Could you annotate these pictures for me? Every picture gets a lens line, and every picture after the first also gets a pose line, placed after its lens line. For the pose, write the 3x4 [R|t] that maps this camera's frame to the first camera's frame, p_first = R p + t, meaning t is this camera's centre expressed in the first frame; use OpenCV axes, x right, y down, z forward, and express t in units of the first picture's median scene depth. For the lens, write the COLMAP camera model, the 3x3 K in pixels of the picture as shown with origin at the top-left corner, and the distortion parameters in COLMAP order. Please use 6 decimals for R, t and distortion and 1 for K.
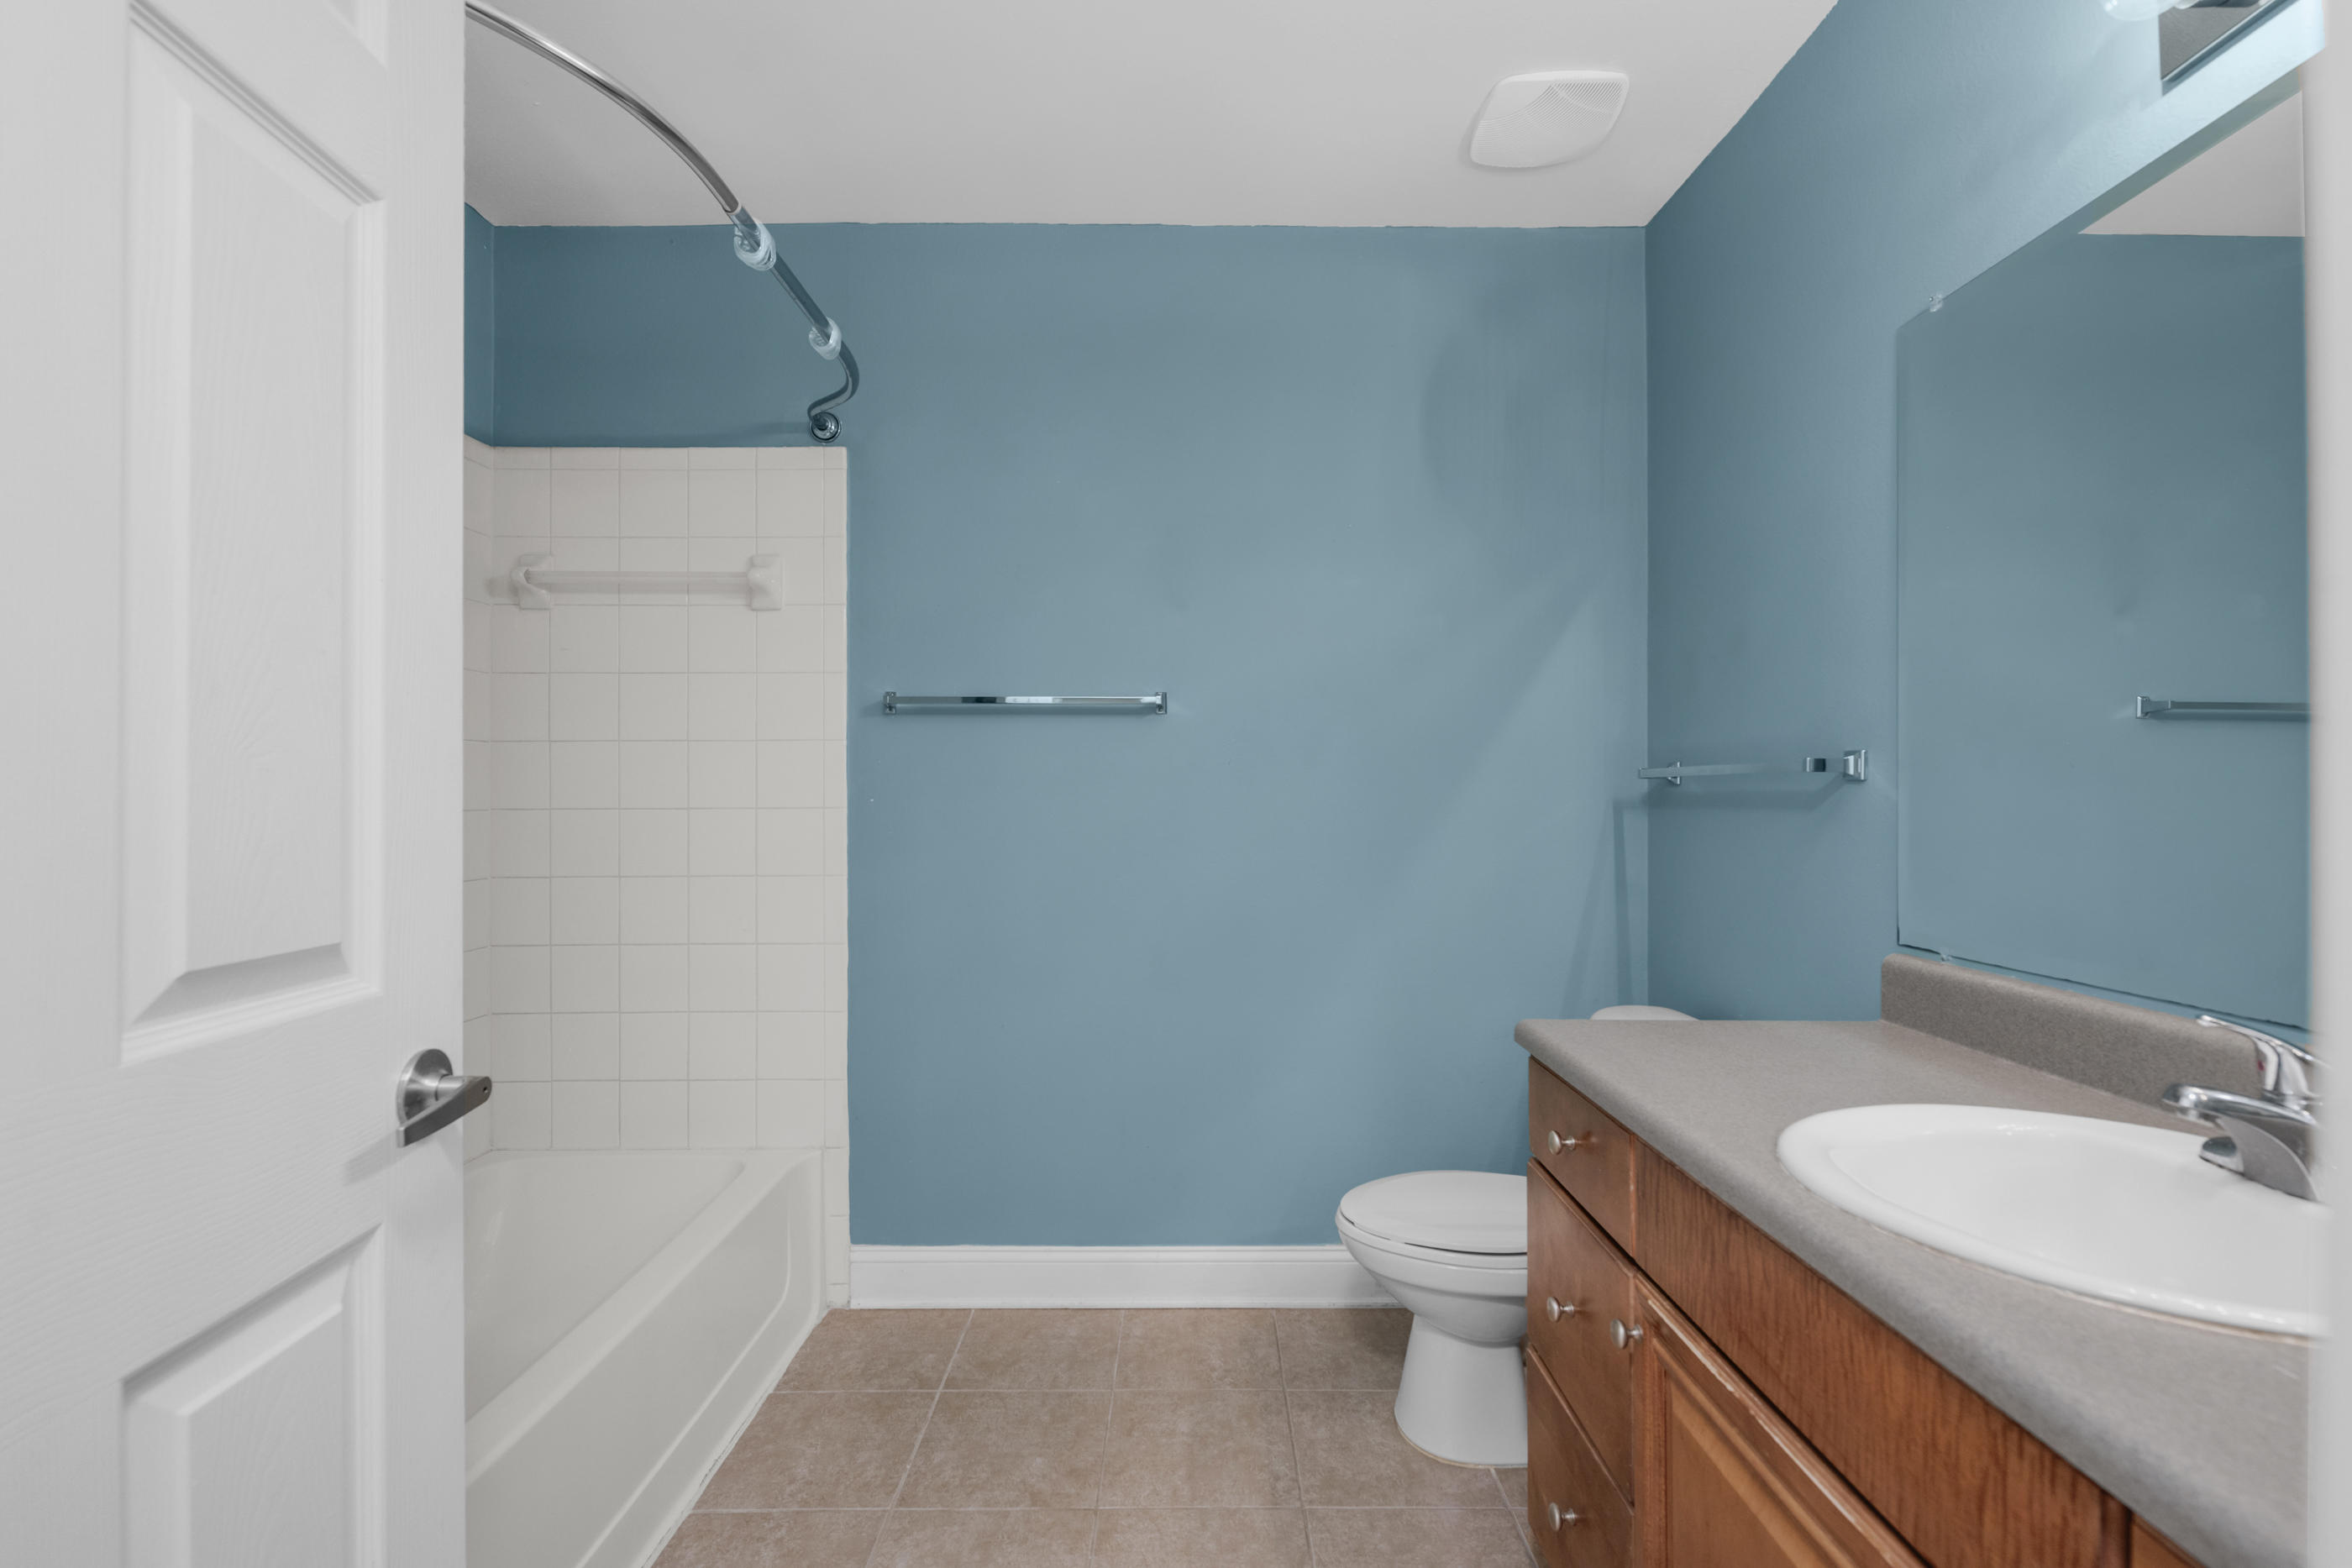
lens RADIAL K [[1058.4, 0, 1171.6], [0, 1058.4, 792.8], [0, 0, 1]] dist [-0.000196, -0.007688]
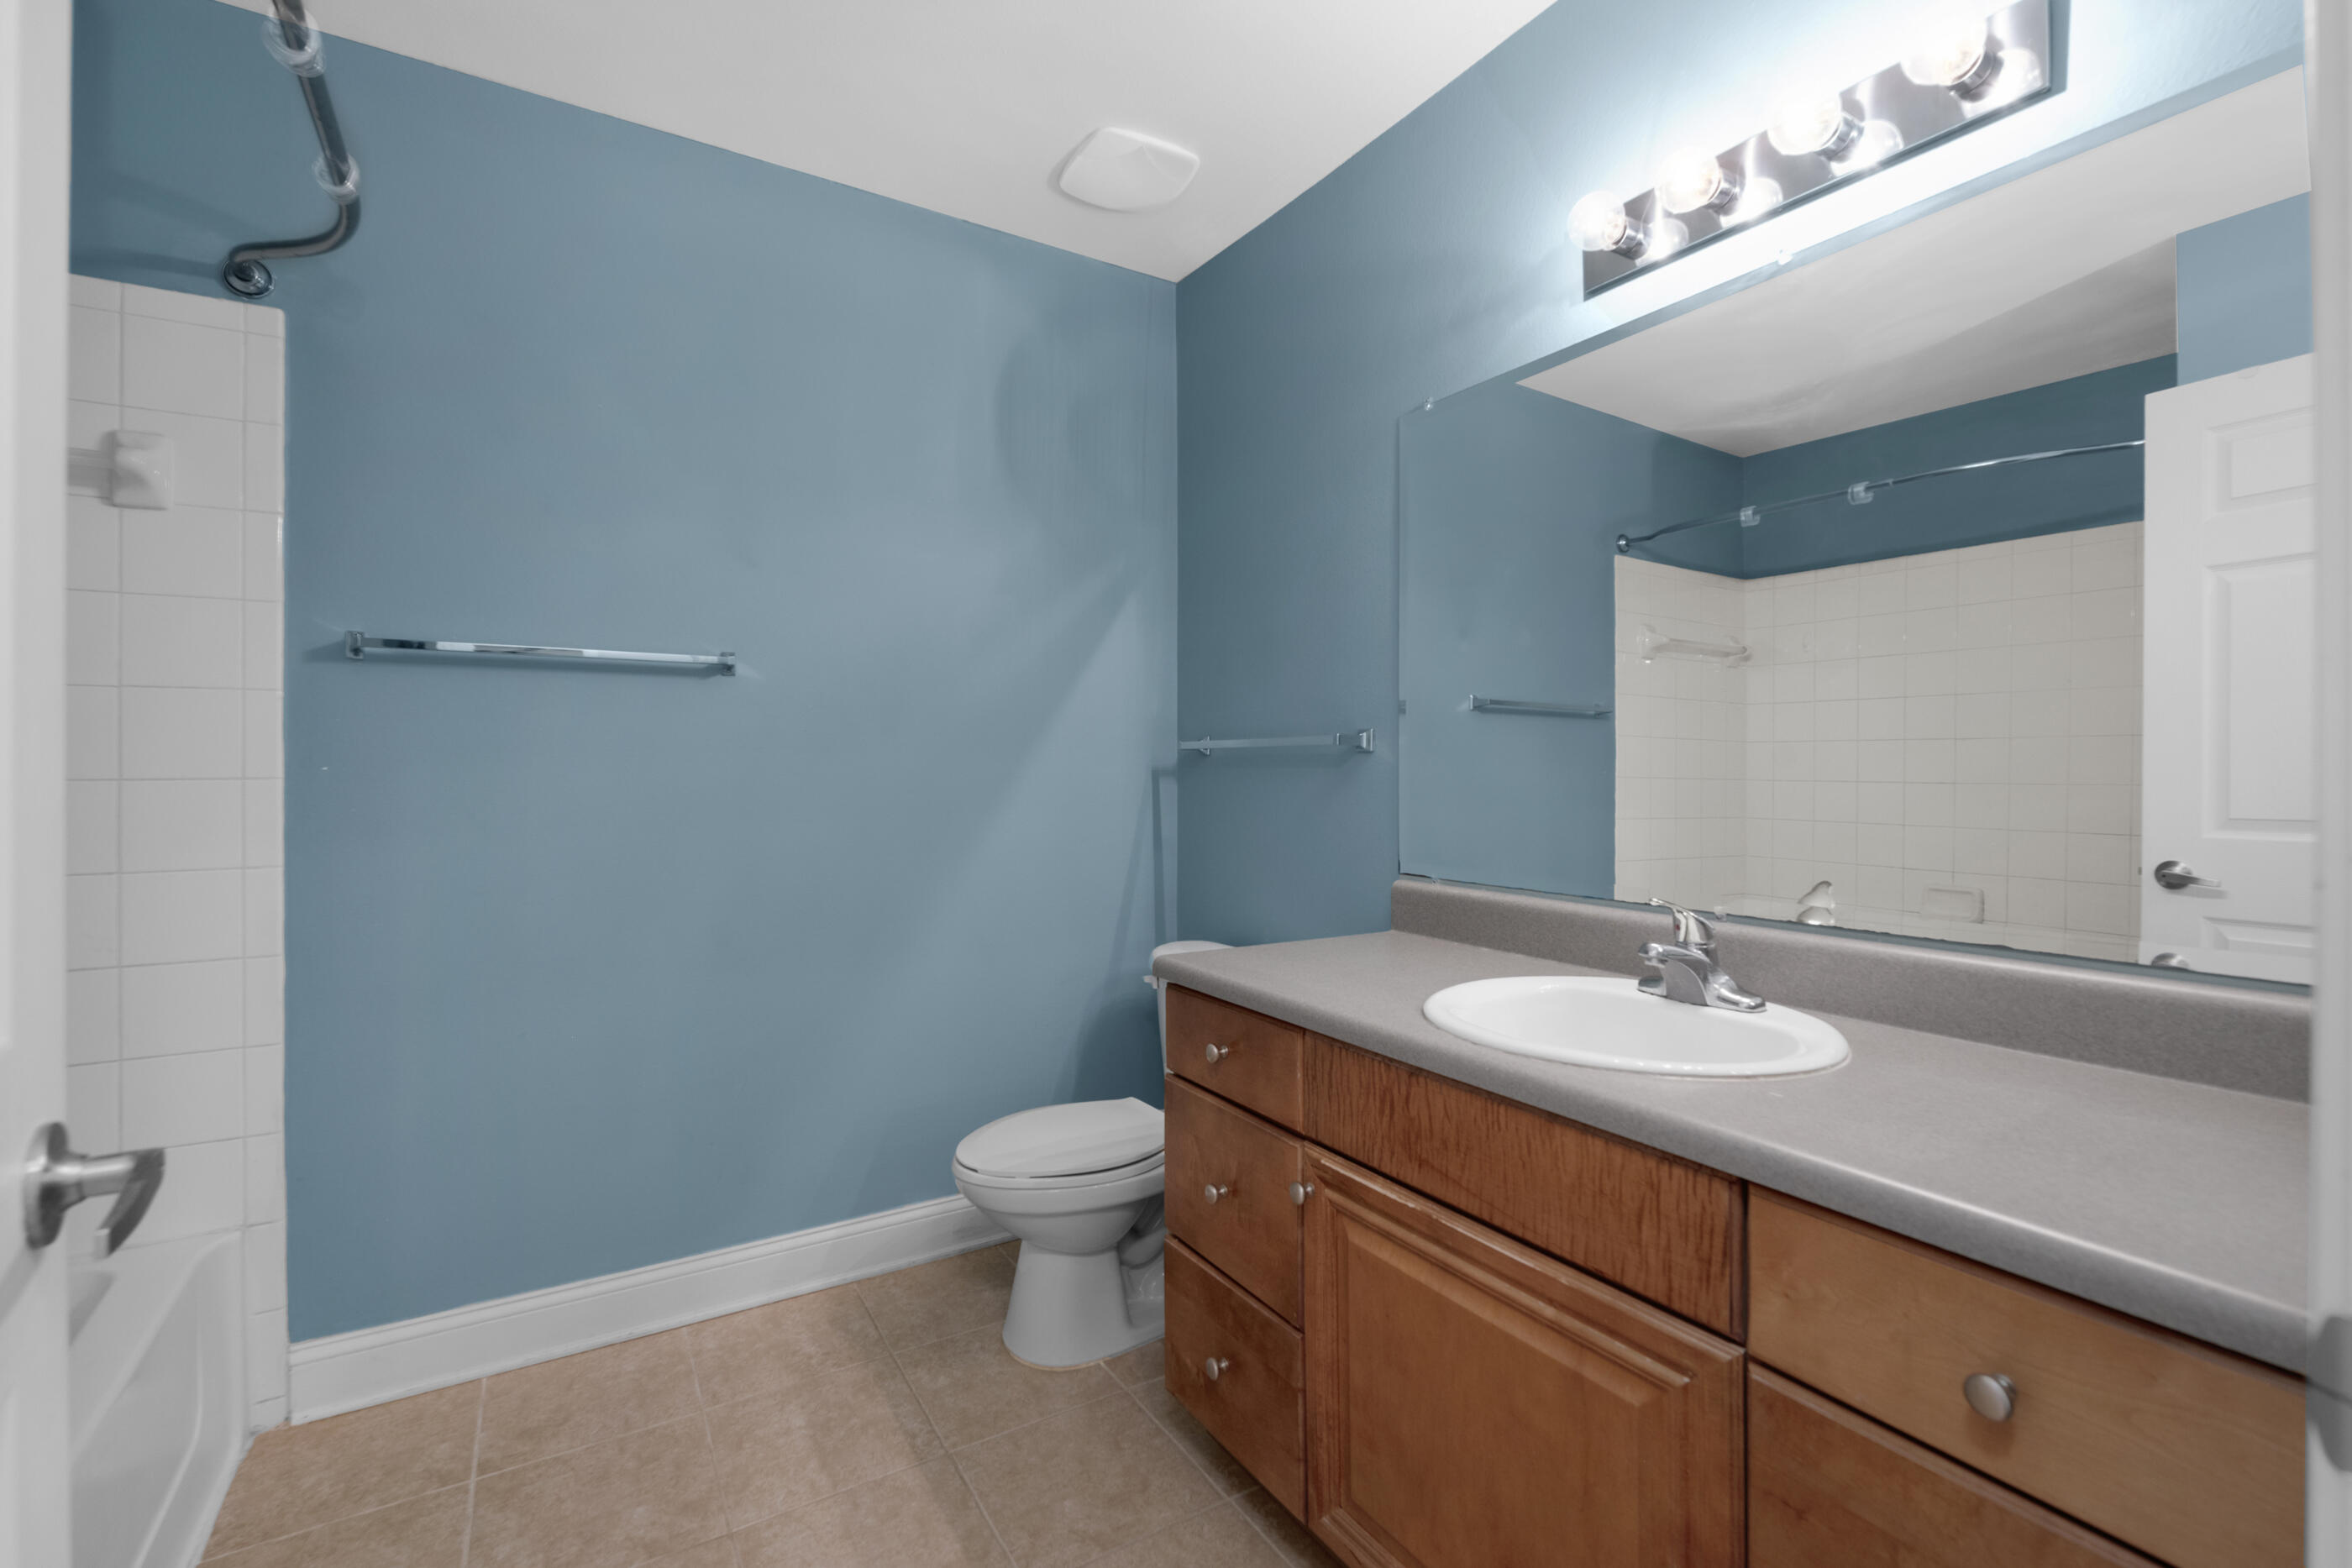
lens RADIAL K [[1032.5, 0, 1174.6], [0, 1032.5, 765.5], [0, 0, 1]] dist [-0.000473, -0.005366]
pose [[0.846430, 0.001437, 0.532498, -0.214061], [-0.001372, 0.999999, -0.000518, 0.005817], [-0.532498, -0.000292, 0.846431, 0.030027]]
